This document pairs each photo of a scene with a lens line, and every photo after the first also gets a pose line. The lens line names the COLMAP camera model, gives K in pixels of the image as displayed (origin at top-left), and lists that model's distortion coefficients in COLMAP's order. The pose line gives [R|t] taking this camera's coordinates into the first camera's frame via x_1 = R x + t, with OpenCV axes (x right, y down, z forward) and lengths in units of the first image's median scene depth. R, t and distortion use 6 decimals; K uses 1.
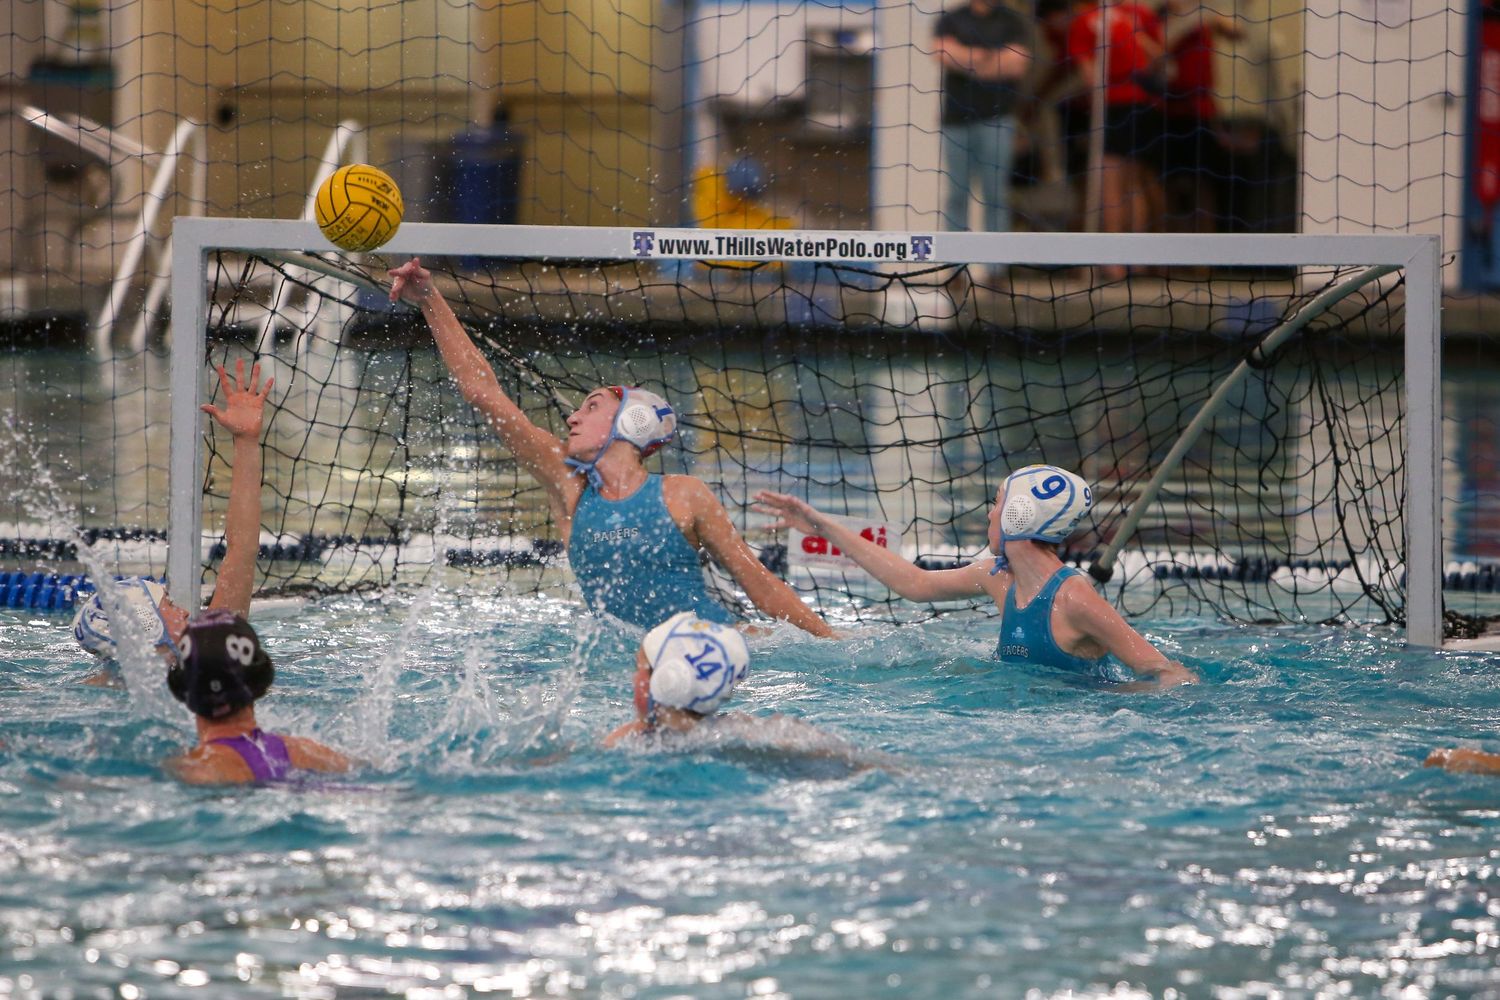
lens RADIAL K [[9207.8, 0, 749.9], [0, 9207.8, 497.9], [0, 0, 1]] dist [0.666173, 0.000000]
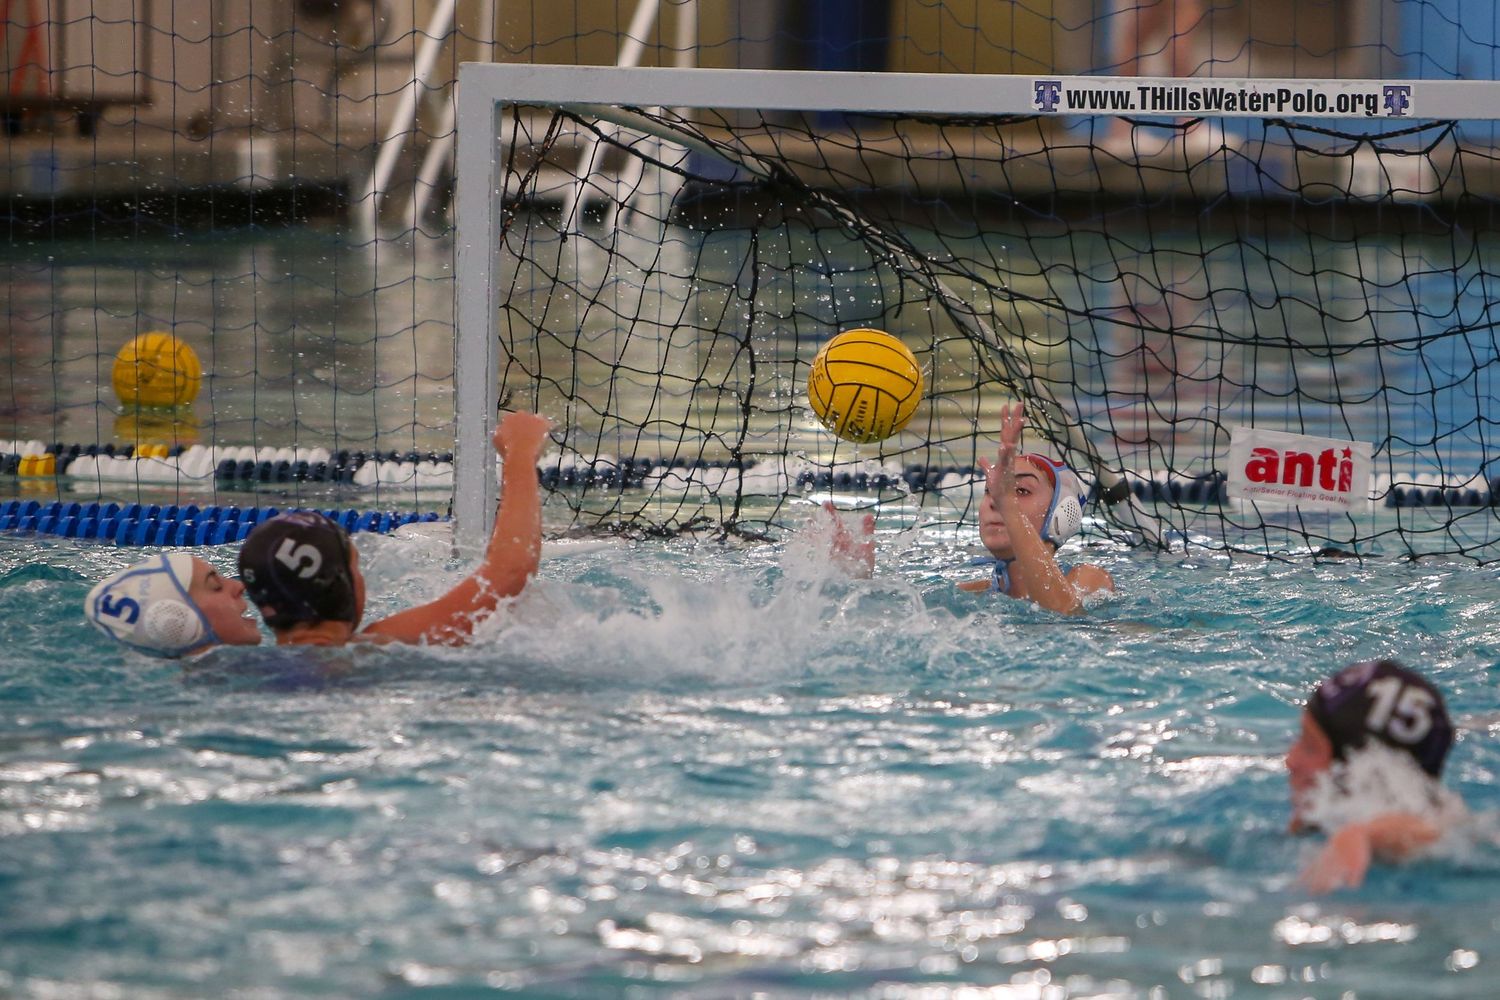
lens RADIAL K [[9207.8, 0, 751.7], [0, 9207.8, 496.1], [0, 0, 1]] dist [0.666173, 0.000000]
pose [[0.998623, 0.001230, -0.052454, 0.004936], [-0.000648, 0.999938, 0.011101, -0.001581], [0.052464, -0.011052, 0.998562, 0.196425]]
